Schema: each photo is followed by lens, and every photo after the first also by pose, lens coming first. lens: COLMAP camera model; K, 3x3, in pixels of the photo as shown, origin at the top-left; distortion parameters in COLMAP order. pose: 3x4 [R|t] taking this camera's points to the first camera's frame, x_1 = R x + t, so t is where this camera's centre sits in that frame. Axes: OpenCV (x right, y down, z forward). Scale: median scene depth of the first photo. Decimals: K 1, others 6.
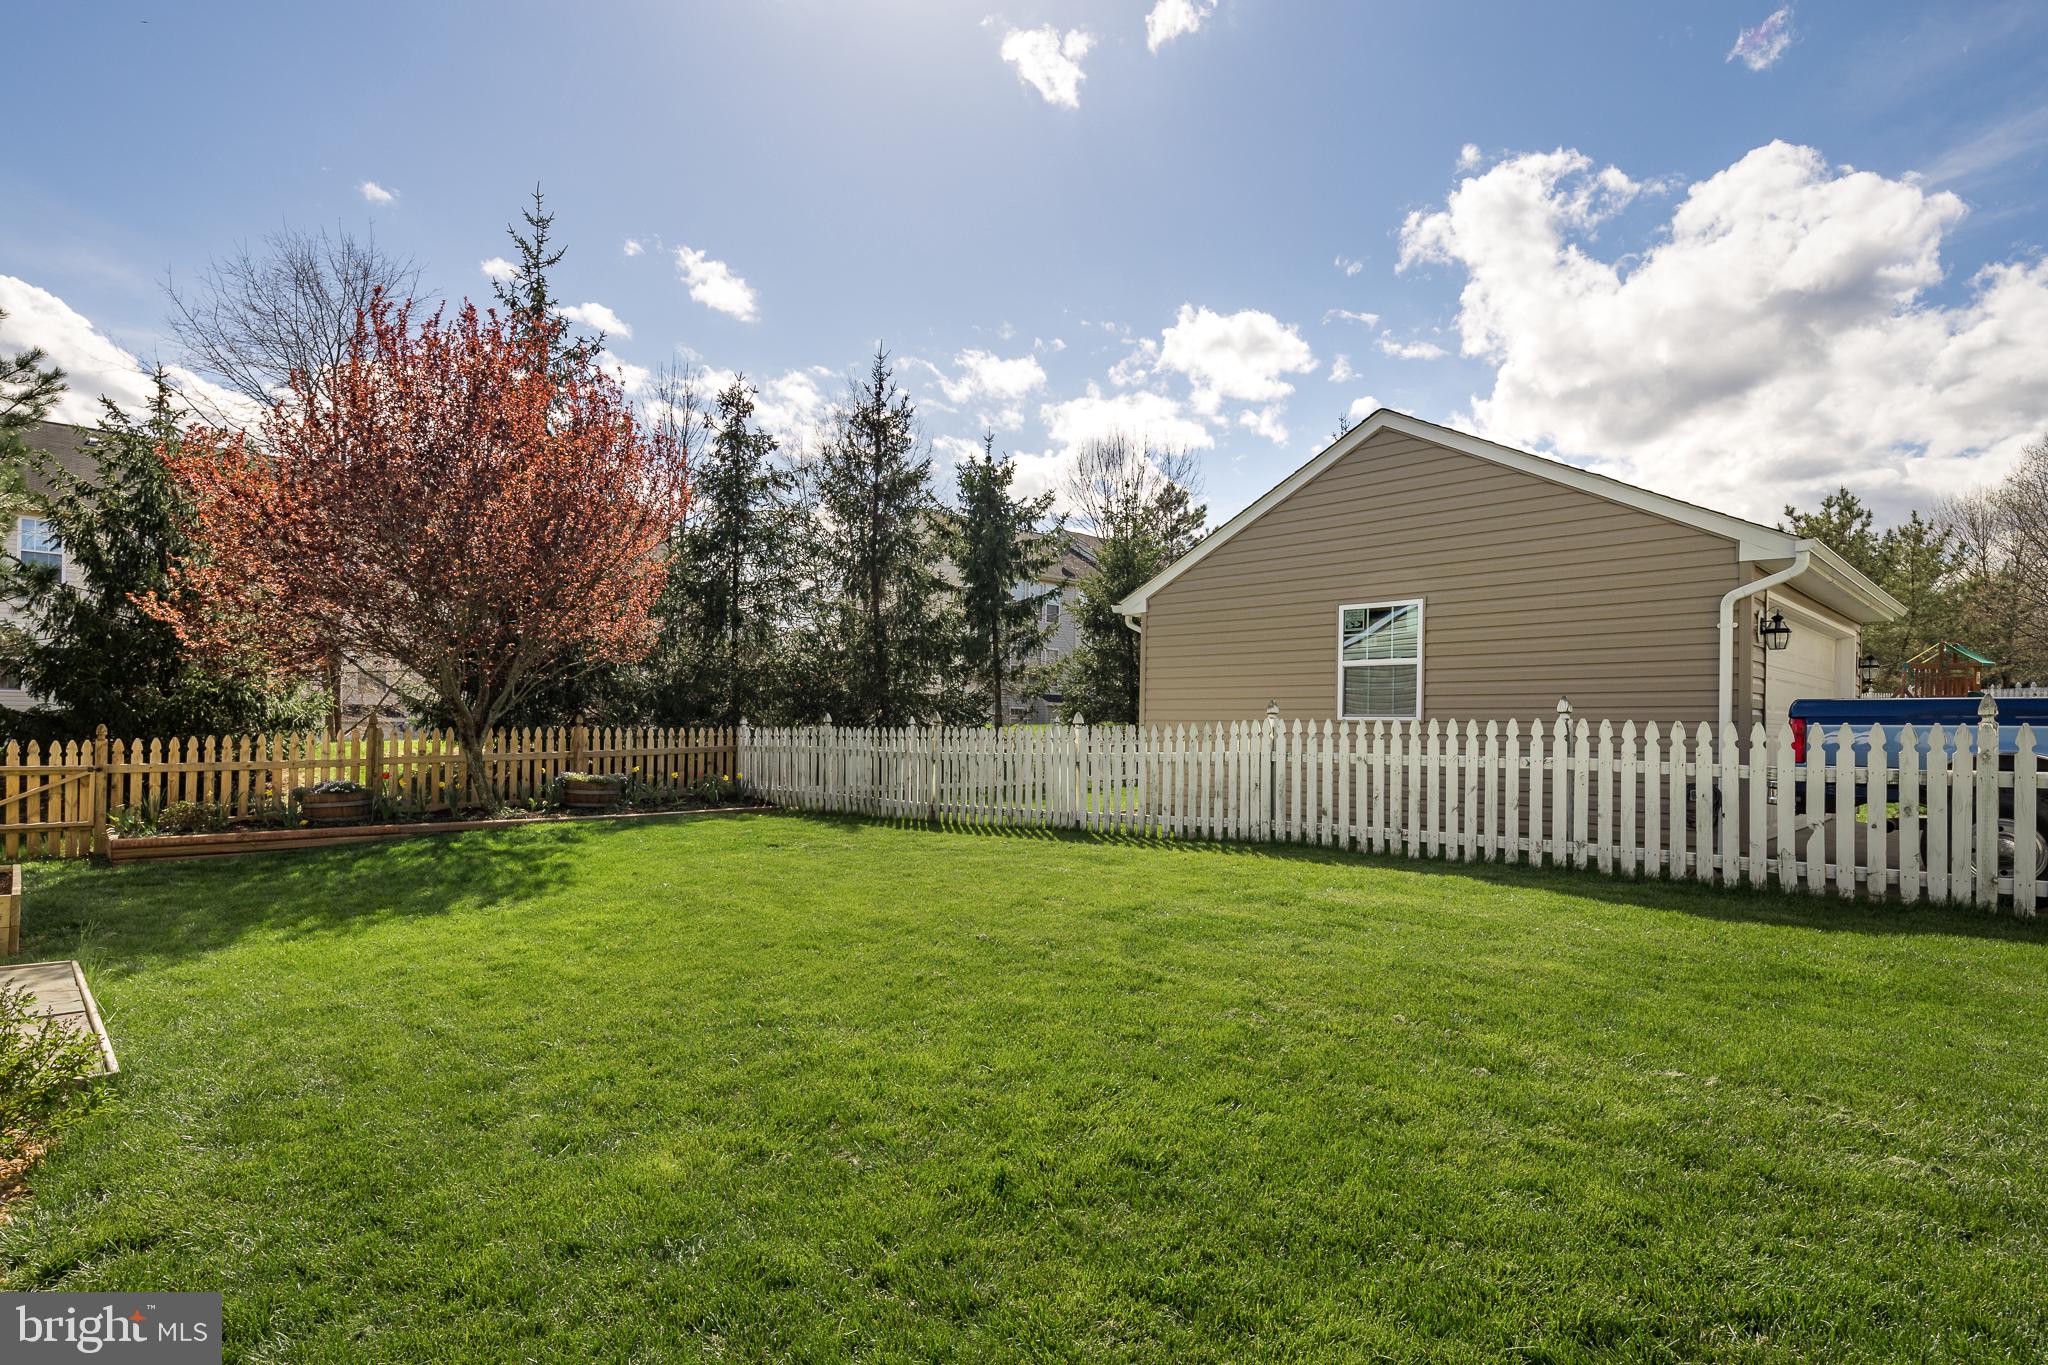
lens RADIAL K [[1006.1, 0, 1020.7], [0, 1006.1, 712.2], [0, 0, 1]] dist [0.000539, 0.000456]
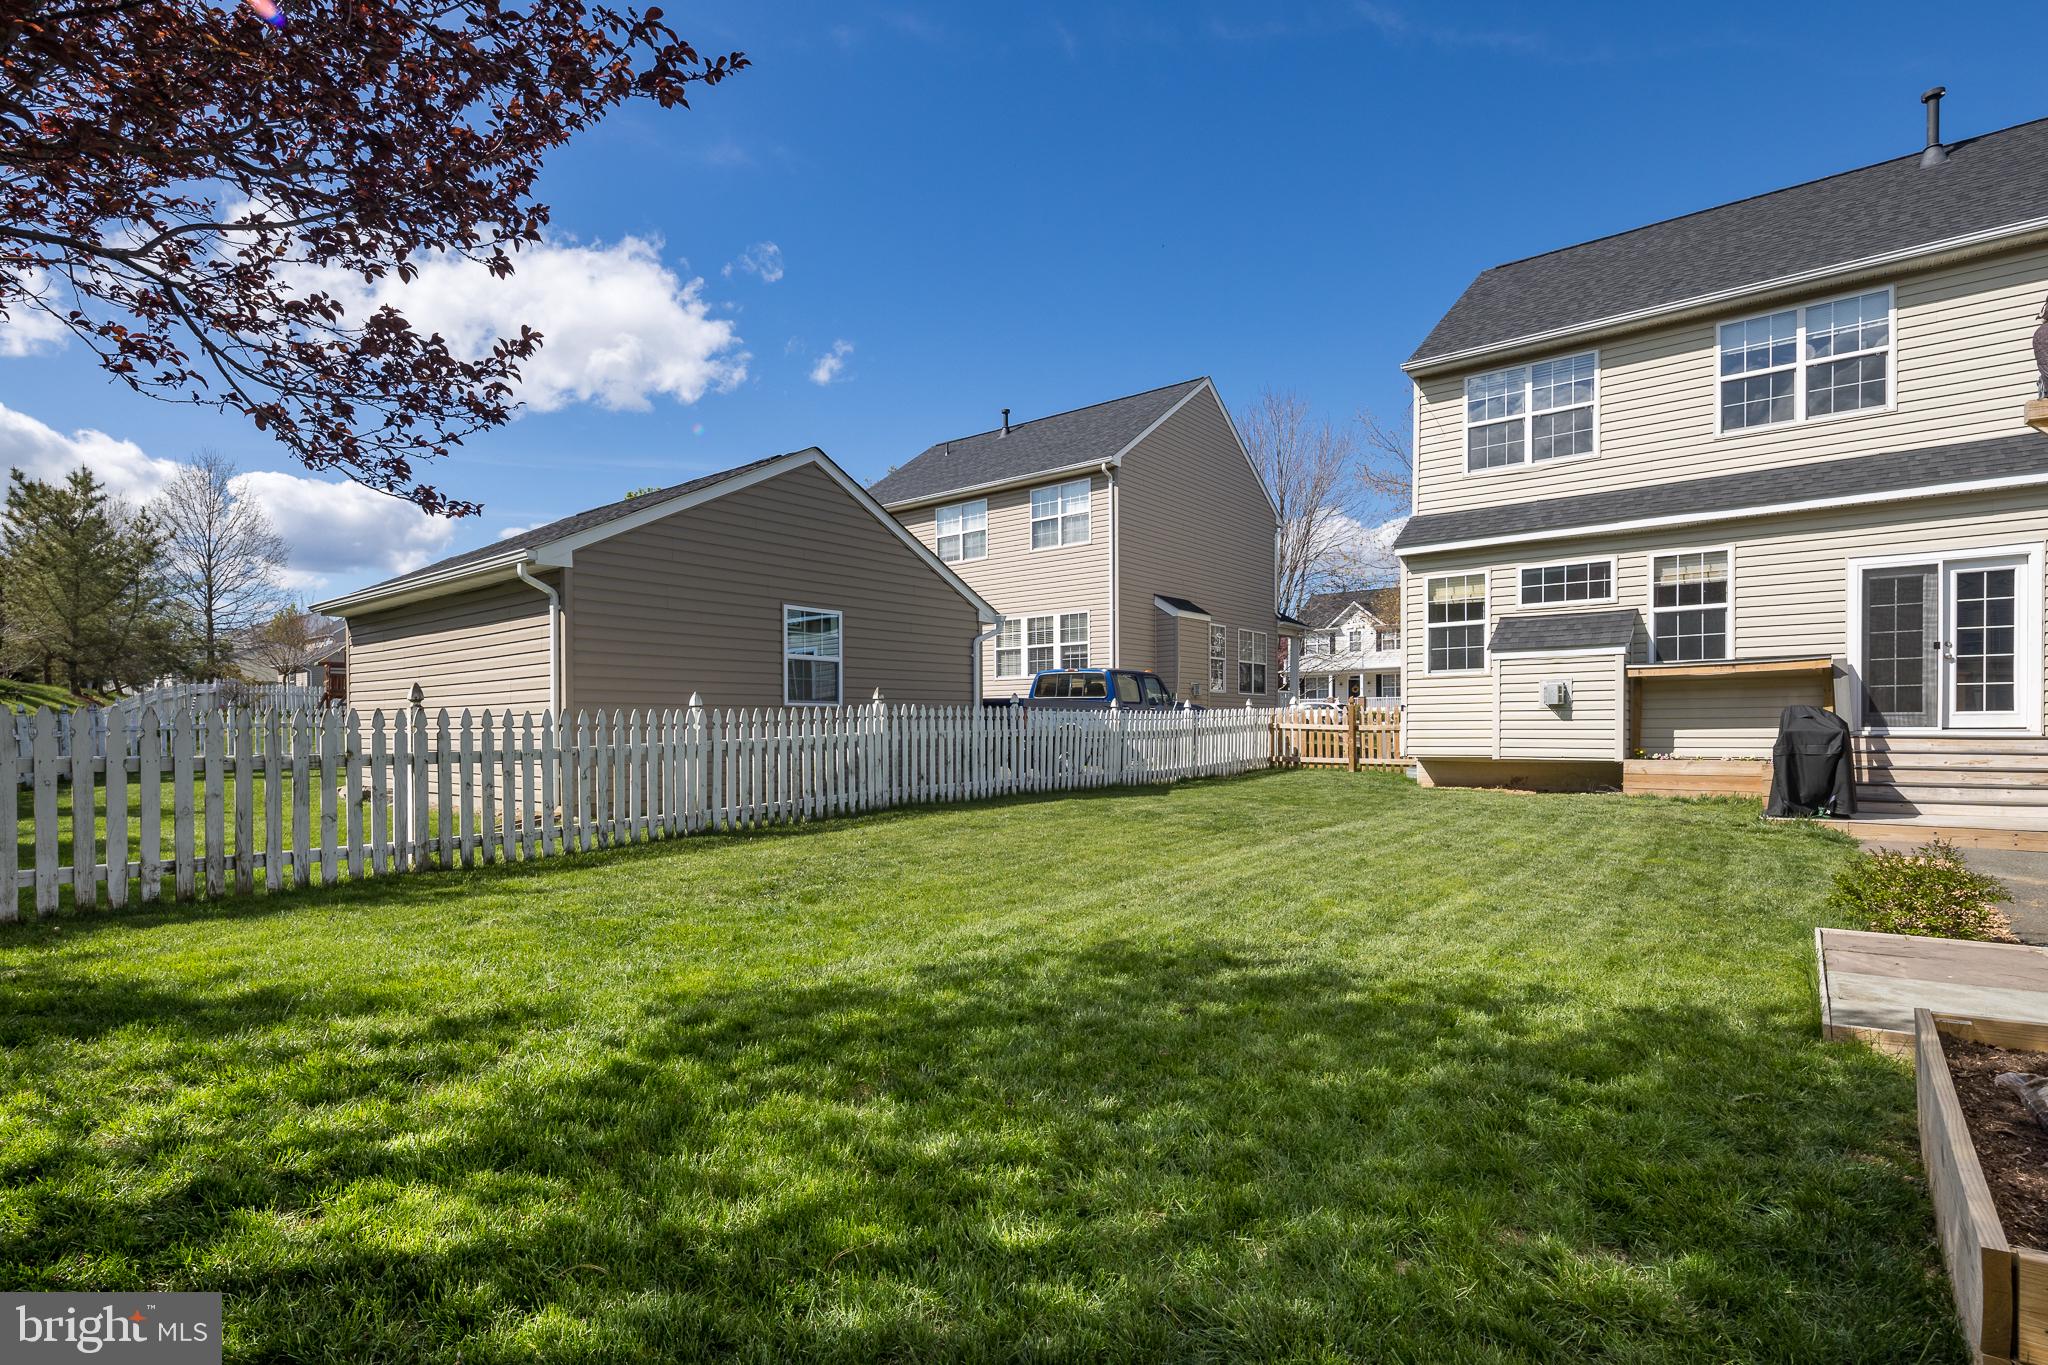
lens RADIAL K [[1006.1, 0, 1020.7], [0, 1006.1, 712.2], [0, 0, 1]] dist [0.000539, 0.000456]
pose [[-0.138040, 0.004327, 0.990417, -0.893363], [-0.009027, 0.999943, -0.005627, 0.020633], [-0.990386, -0.009717, -0.137993, 0.948039]]
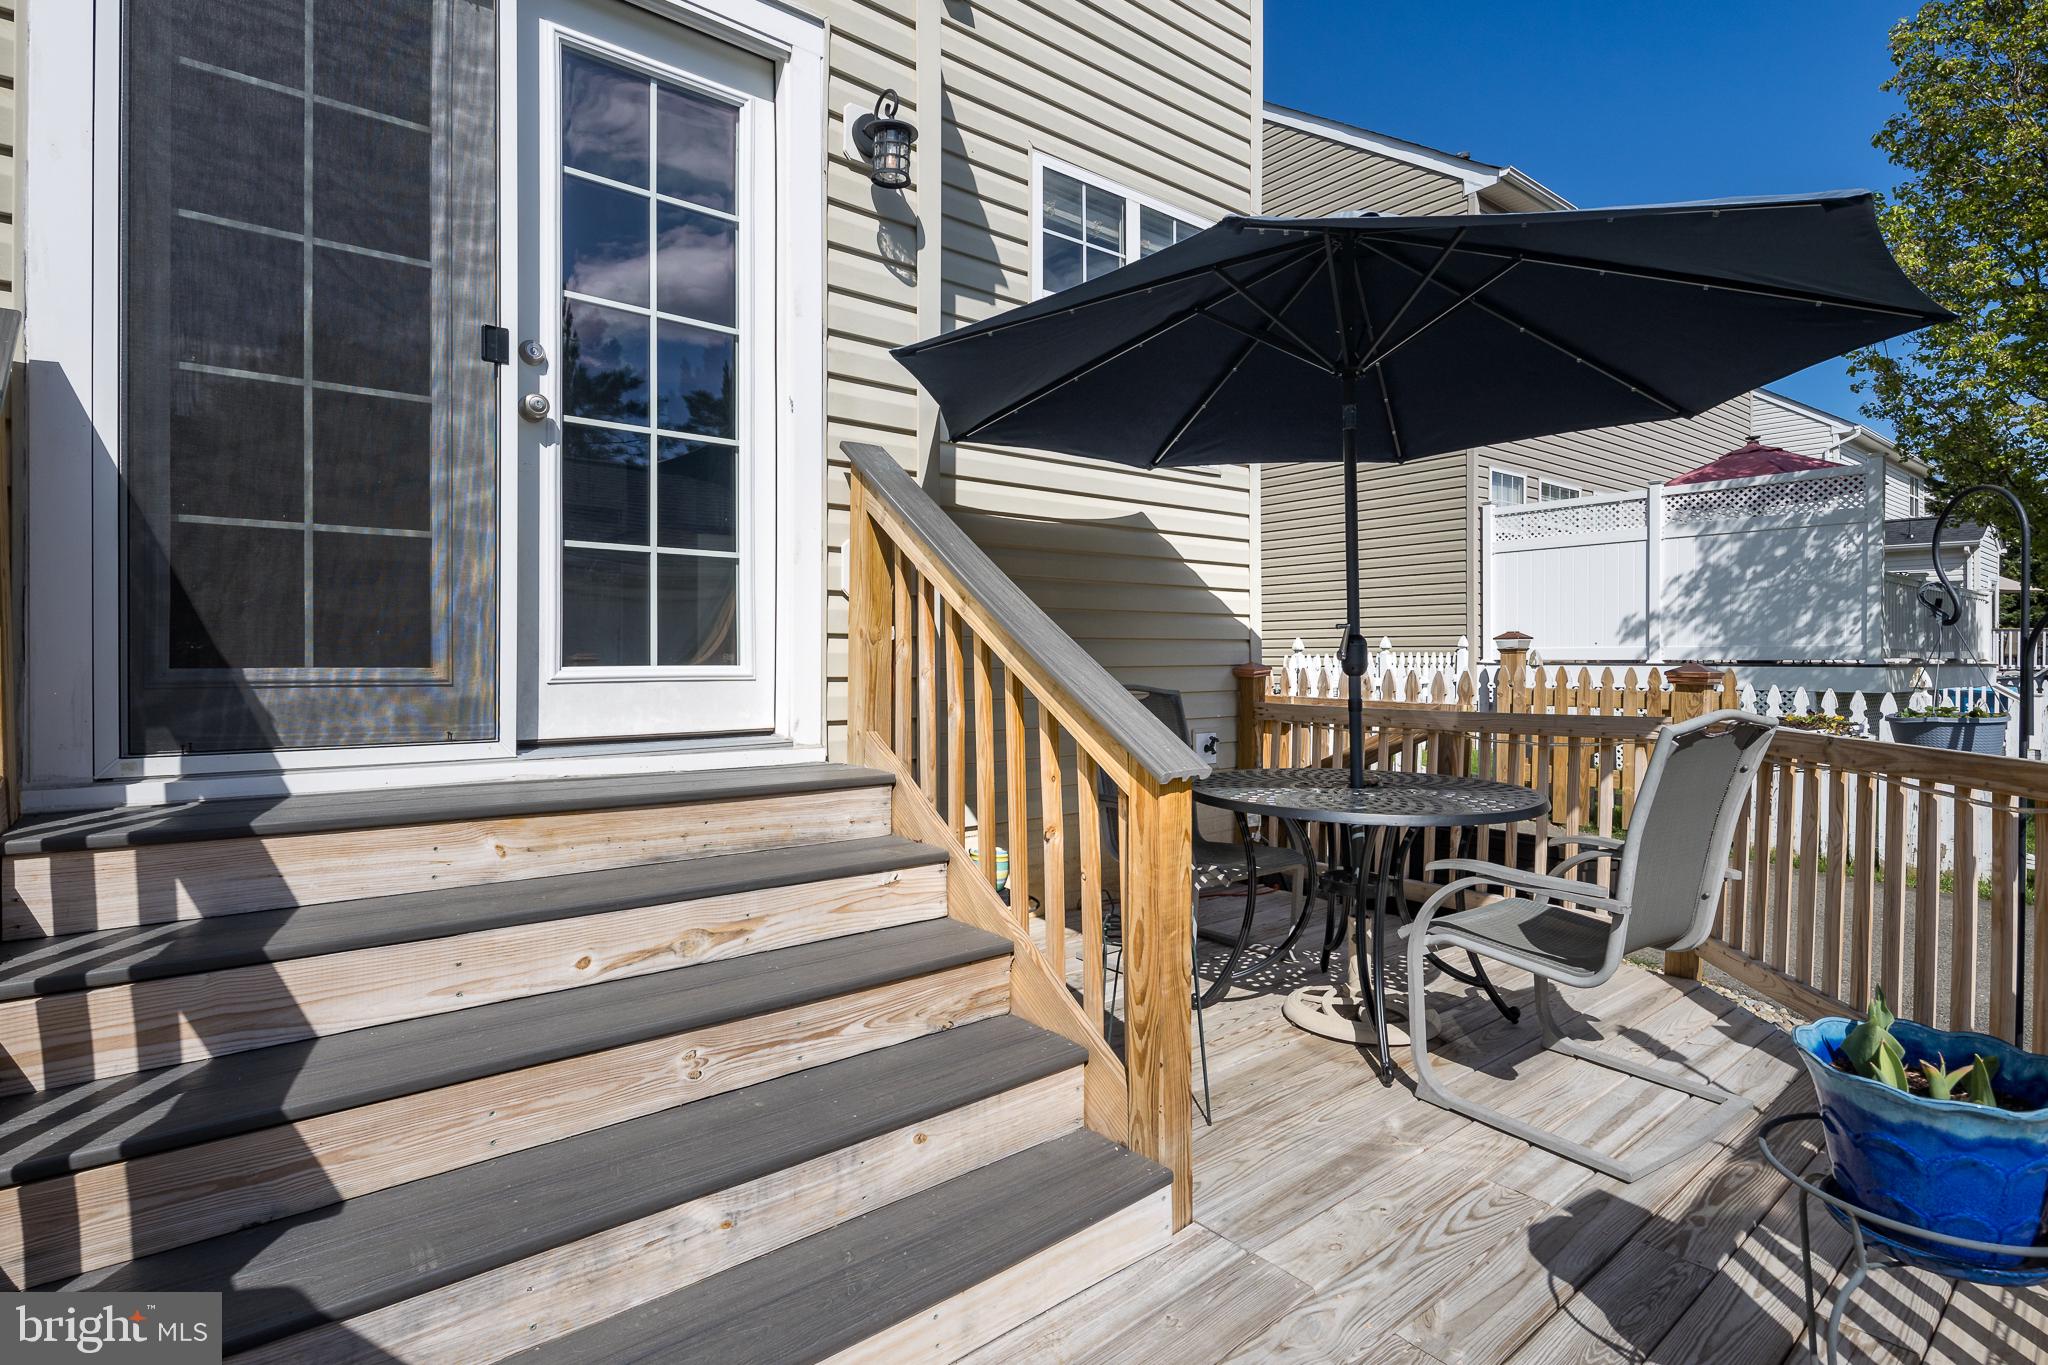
lens RADIAL K [[1006.1, 0, 1020.7], [0, 1006.1, 712.2], [0, 0, 1]] dist [0.000539, 0.000456]
pose [[-0.996471, -0.014366, 0.082697, 1.367273], [-0.011576, 0.999351, 0.034118, -0.019344], [-0.083133, 0.033040, -0.995991, -1.621139]]
